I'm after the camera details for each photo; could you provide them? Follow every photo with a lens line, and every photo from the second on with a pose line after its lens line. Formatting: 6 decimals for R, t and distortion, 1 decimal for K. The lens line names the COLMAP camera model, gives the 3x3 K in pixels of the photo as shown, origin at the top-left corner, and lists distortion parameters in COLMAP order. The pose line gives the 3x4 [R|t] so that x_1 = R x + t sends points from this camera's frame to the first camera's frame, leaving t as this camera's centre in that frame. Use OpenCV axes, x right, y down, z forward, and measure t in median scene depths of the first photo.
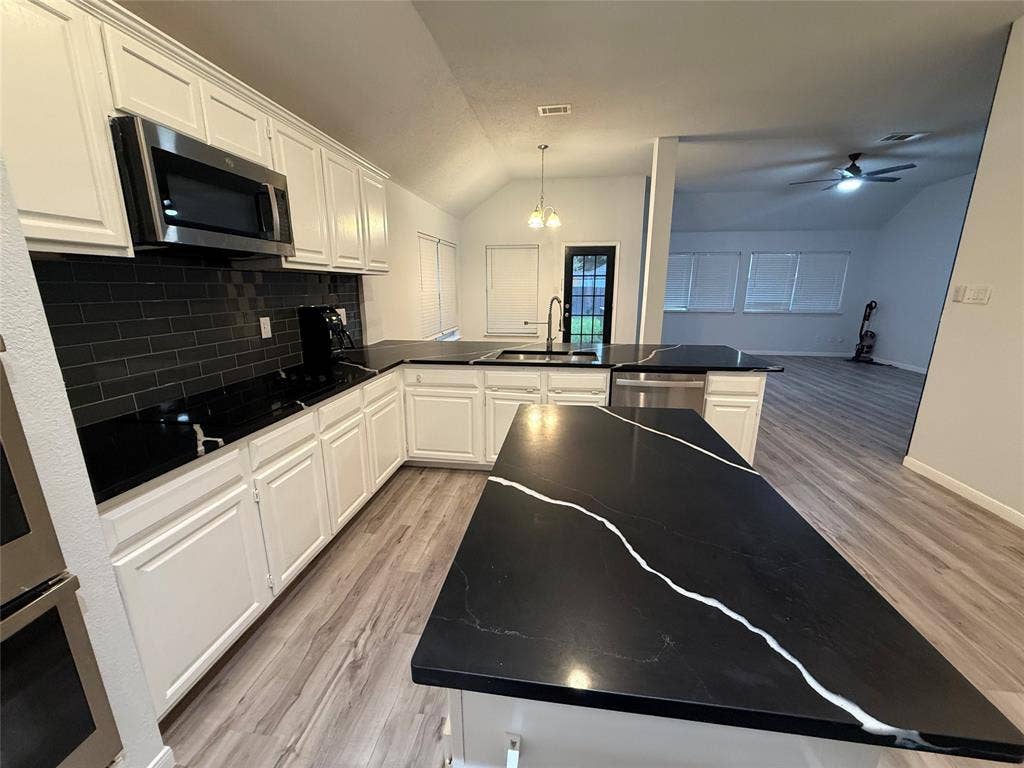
lens RADIAL K [[410.0, 0, 510.5], [0, 410.0, 382.5], [0, 0, 1]] dist [-0.001435, 0.000465]
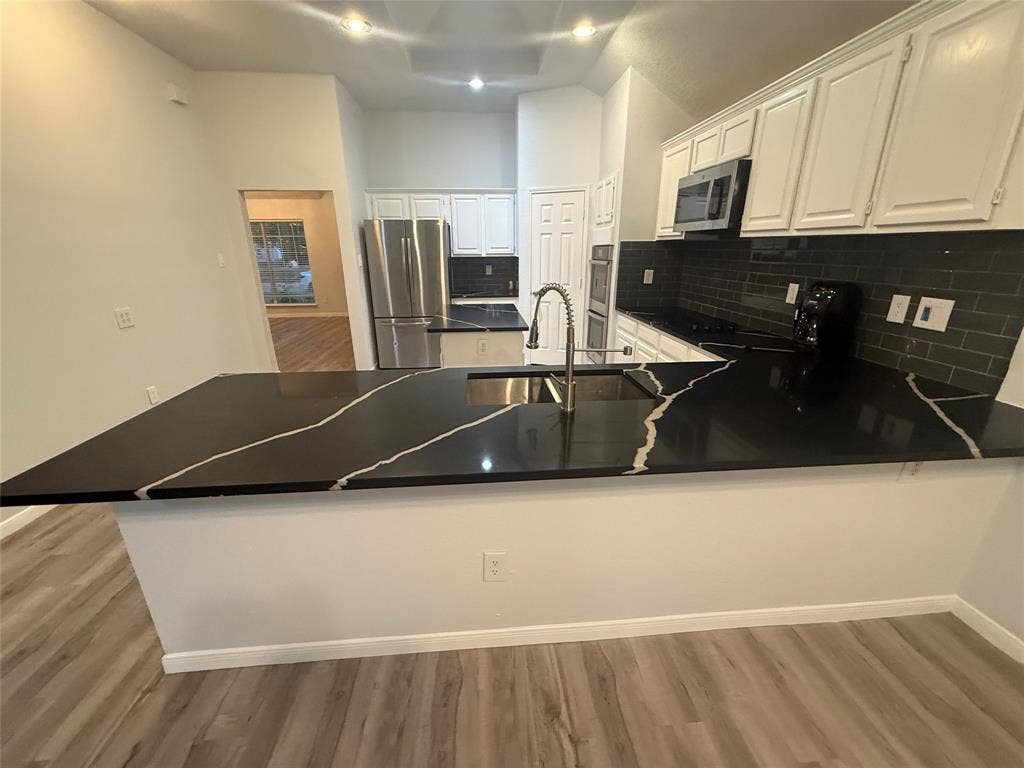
lens RADIAL K [[410.0, 0, 510.5], [0, 410.0, 382.5], [0, 0, 1]] dist [-0.001435, 0.000465]
pose [[-0.977572, 0.073328, -0.197425, 0.243603], [-0.040344, 0.854864, 0.517281, -0.338444], [0.206703, 0.513644, -0.832733, 1.379459]]
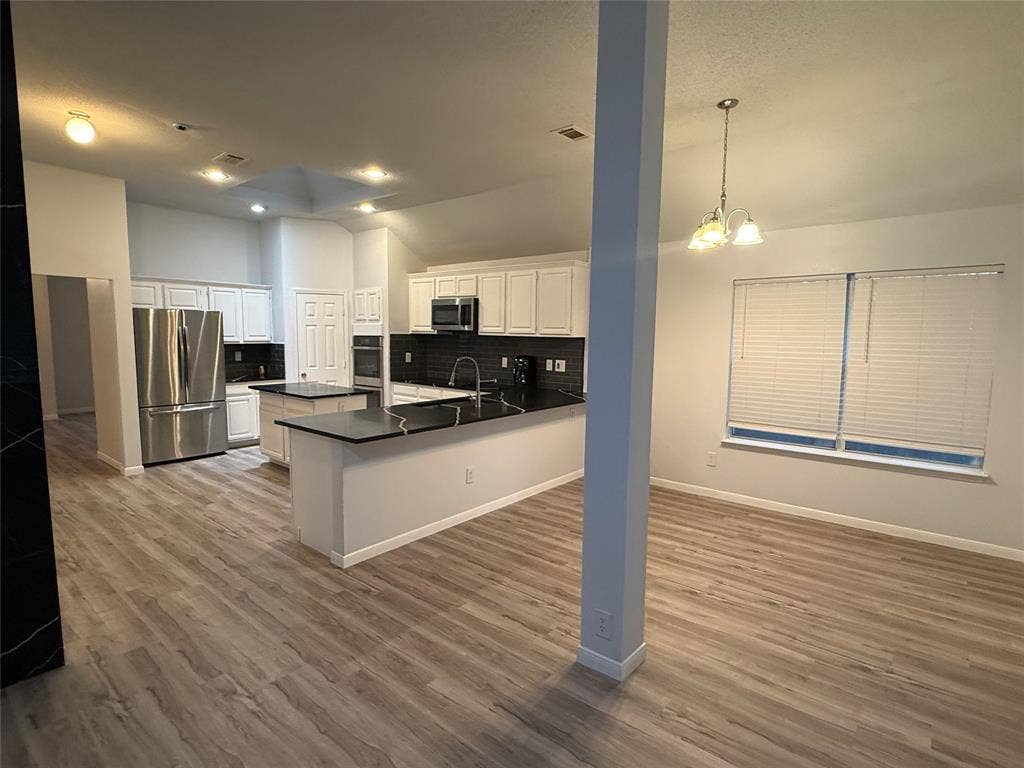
lens RADIAL K [[522.4, 0, 512.0], [0, 522.4, 384.0], [0, 0, 1]] dist [-0.002128, 0.000345]
pose [[-0.528339, 0.079720, -0.845283, 1.221782], [-0.206187, 0.953731, 0.218823, -0.462857], [0.823617, 0.289899, -0.487456, 1.766850]]
